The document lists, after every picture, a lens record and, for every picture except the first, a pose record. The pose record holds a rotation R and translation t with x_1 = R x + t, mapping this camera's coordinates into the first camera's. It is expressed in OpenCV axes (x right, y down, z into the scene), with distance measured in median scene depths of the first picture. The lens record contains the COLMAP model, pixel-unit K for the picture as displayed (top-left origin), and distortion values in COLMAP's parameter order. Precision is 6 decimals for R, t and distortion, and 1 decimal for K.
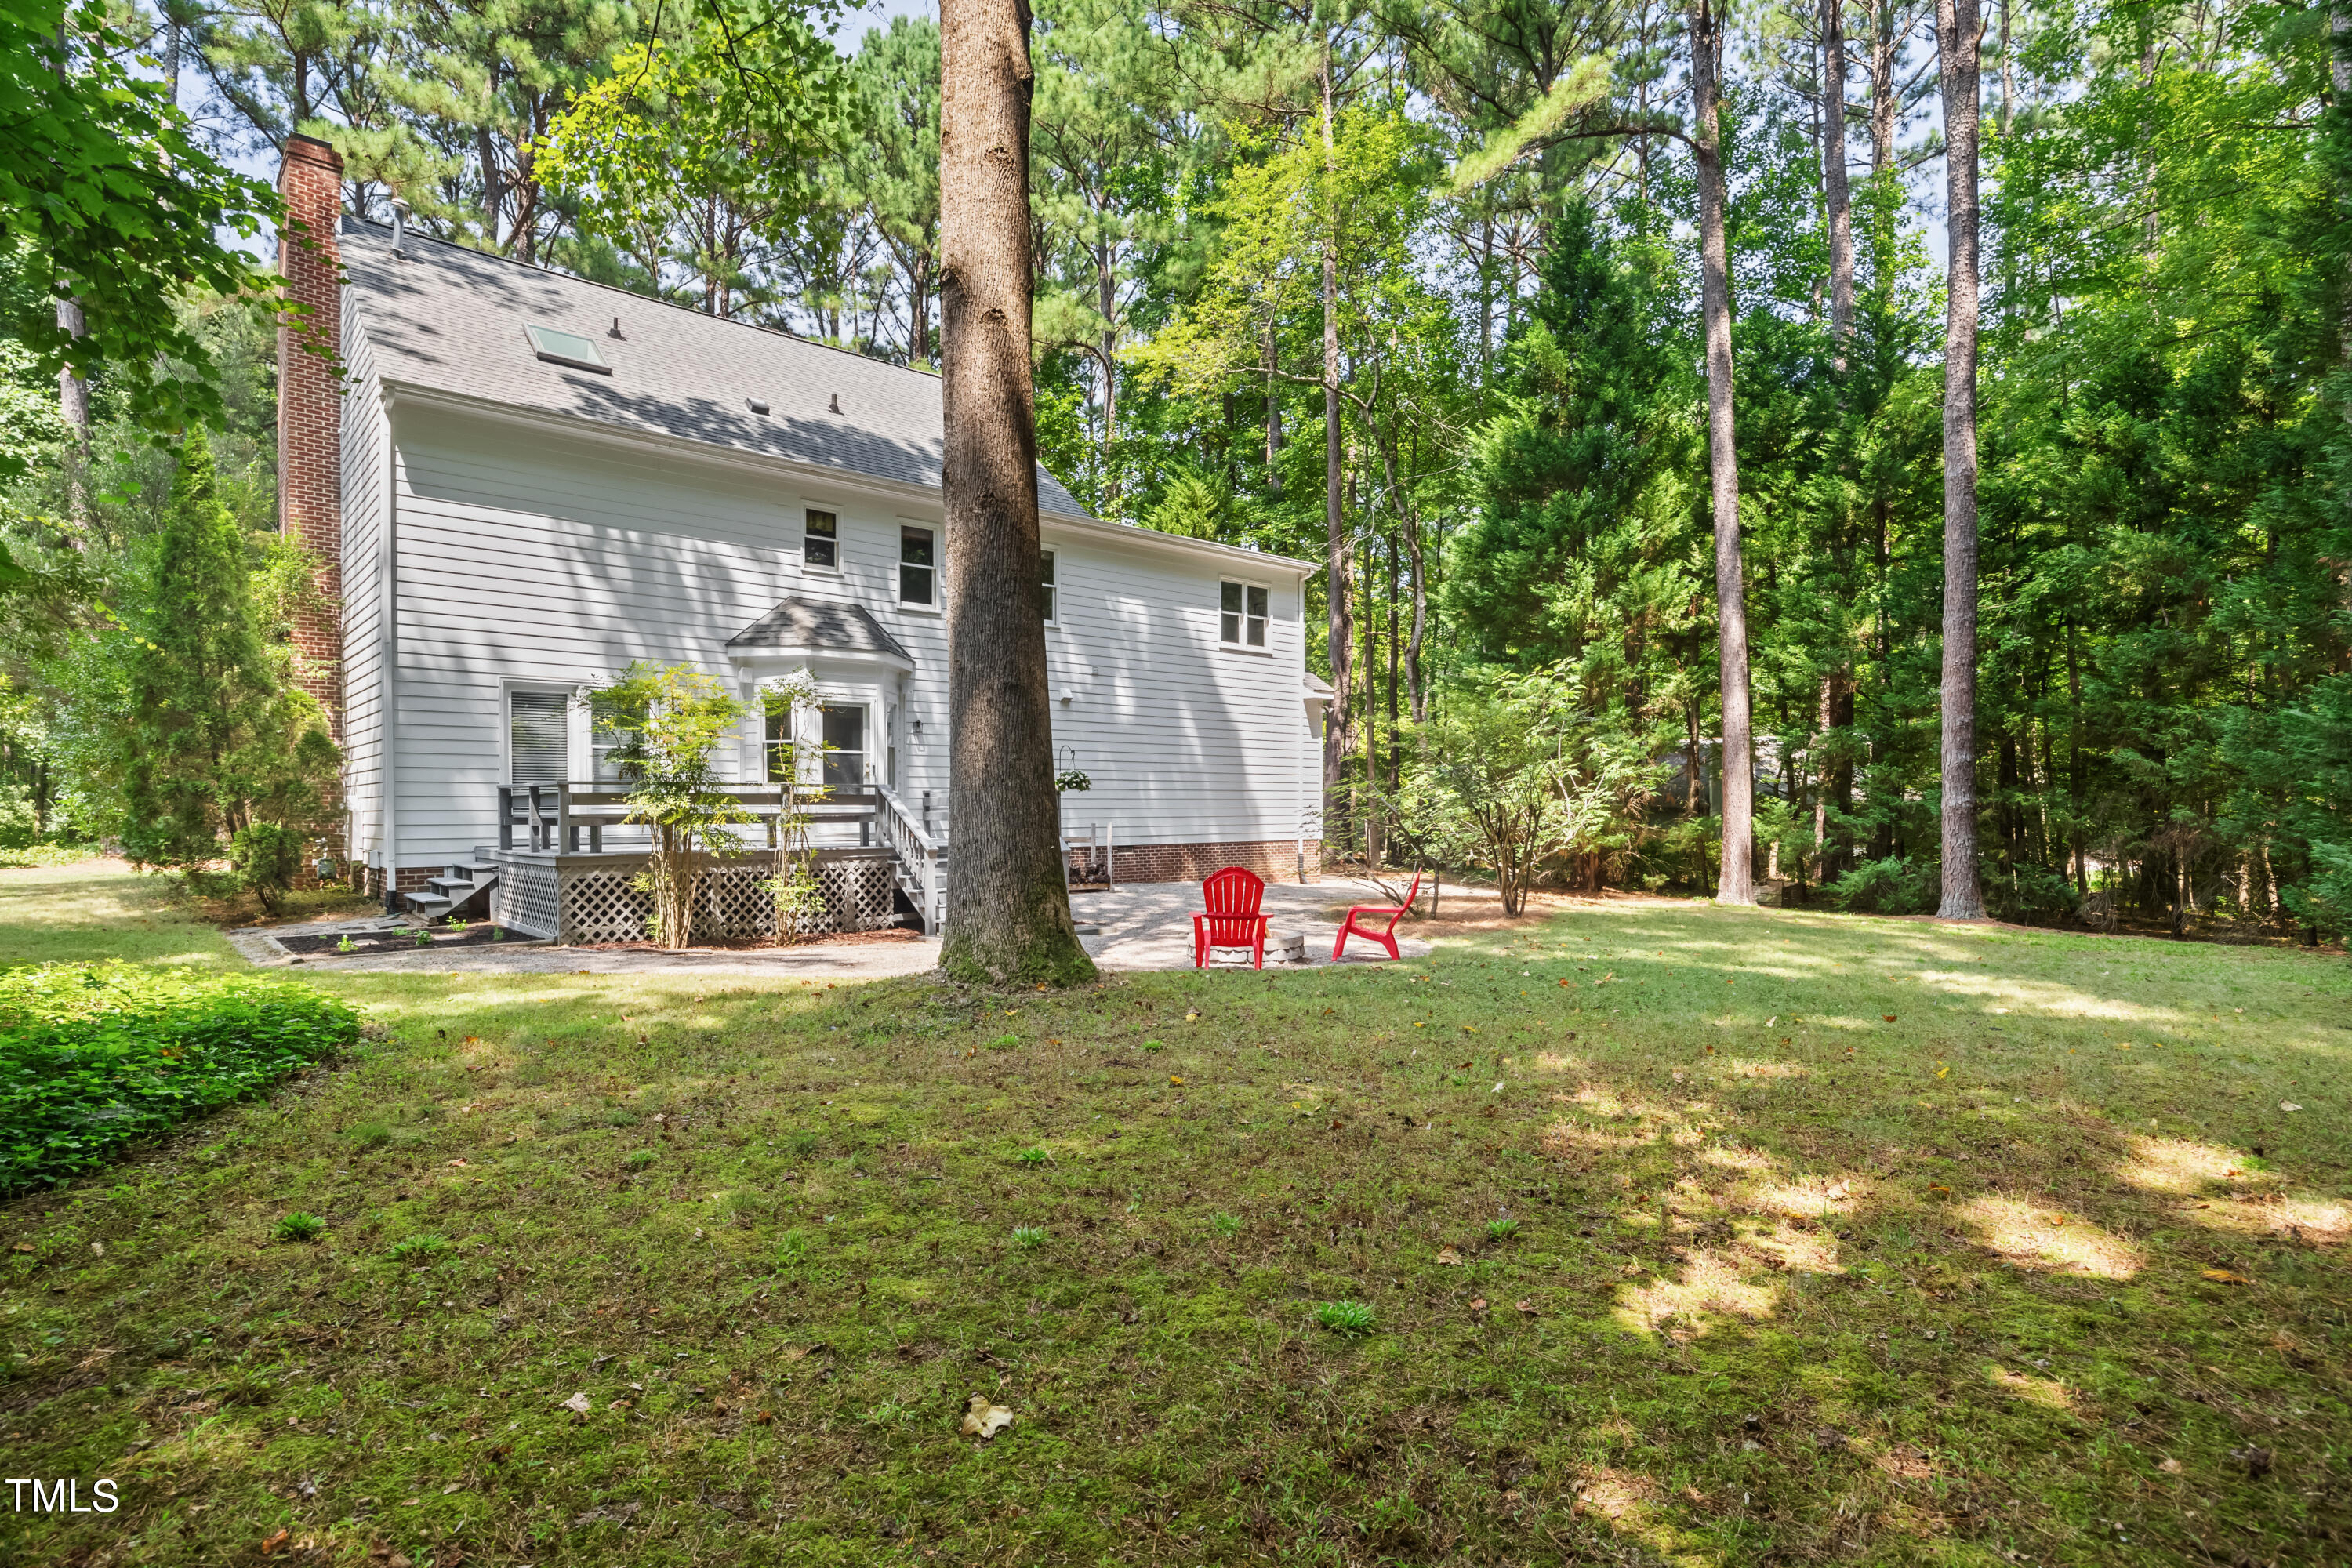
lens RADIAL K [[1148.6, 0, 1166.5], [0, 1148.6, 795.9], [0, 0, 1]] dist [-0.012533, 0.000023]
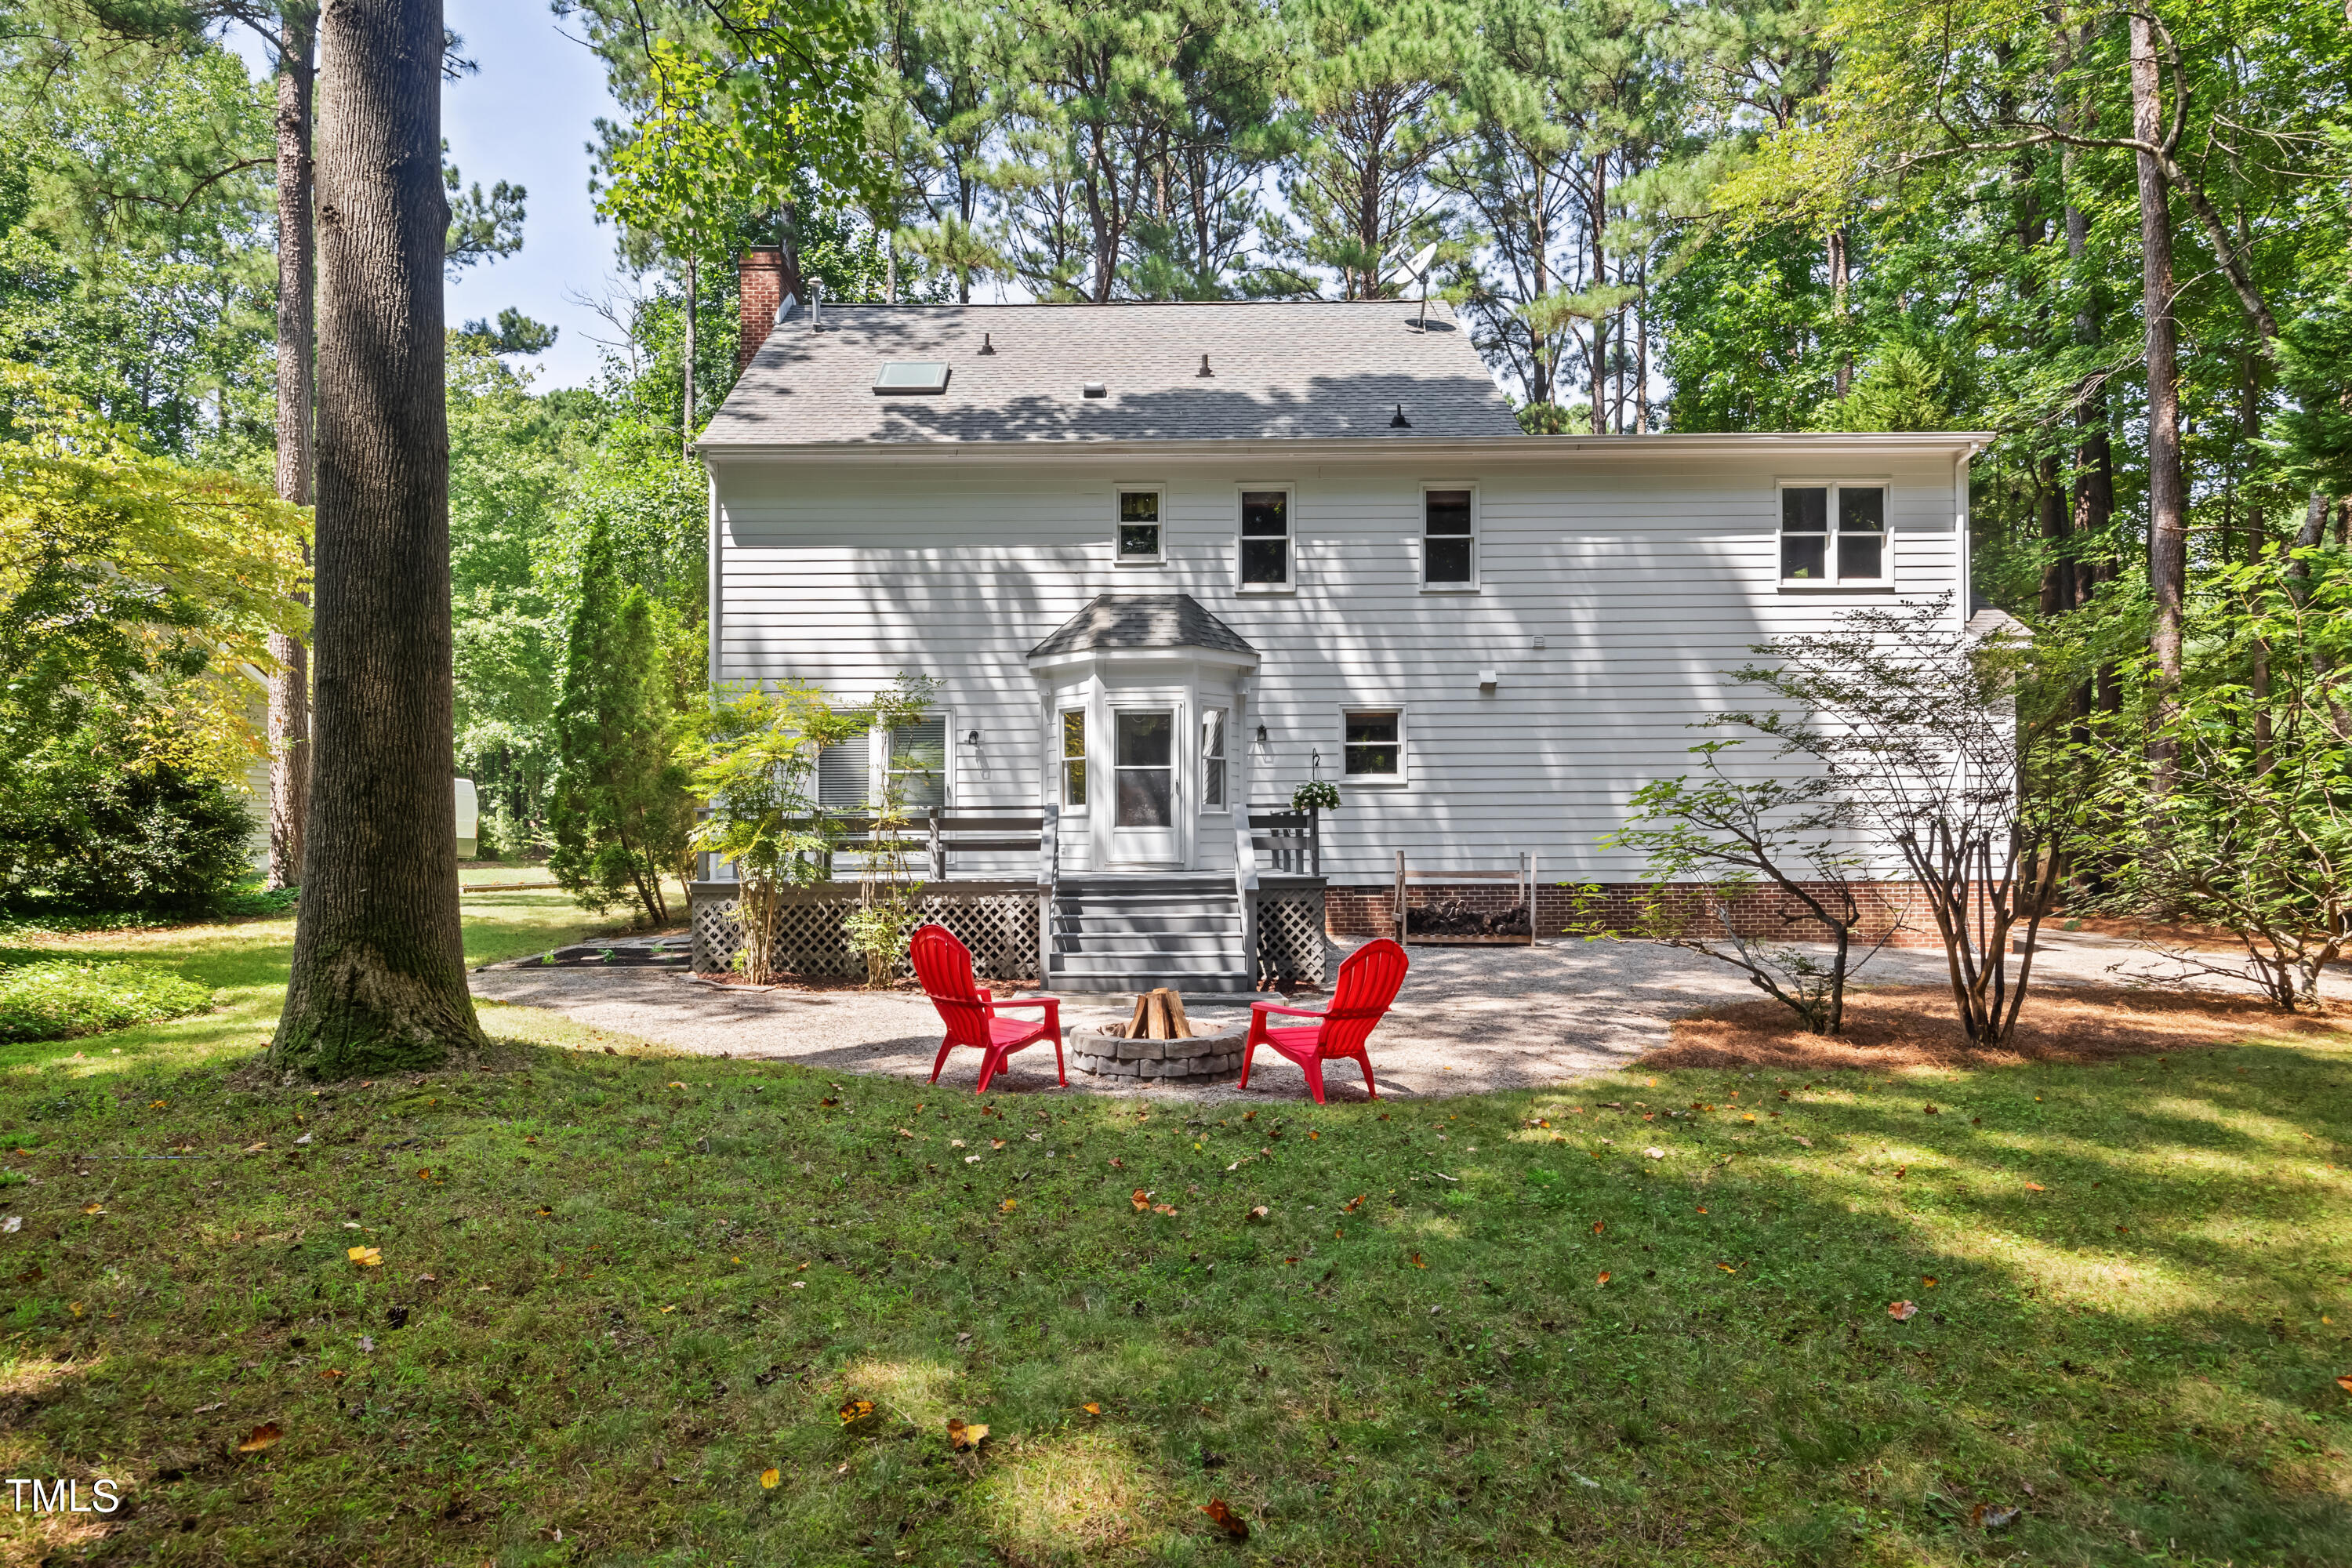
lens RADIAL K [[1256.0, 0, 1176.6], [0, 1256.0, 804.1], [0, 0, 1]] dist [-0.006607, -0.000950]
pose [[0.753362, -0.017438, -0.657375, 0.354374], [0.011481, 0.999845, -0.013366, 0.001926], [0.657506, 0.002522, 0.753445, 0.306380]]
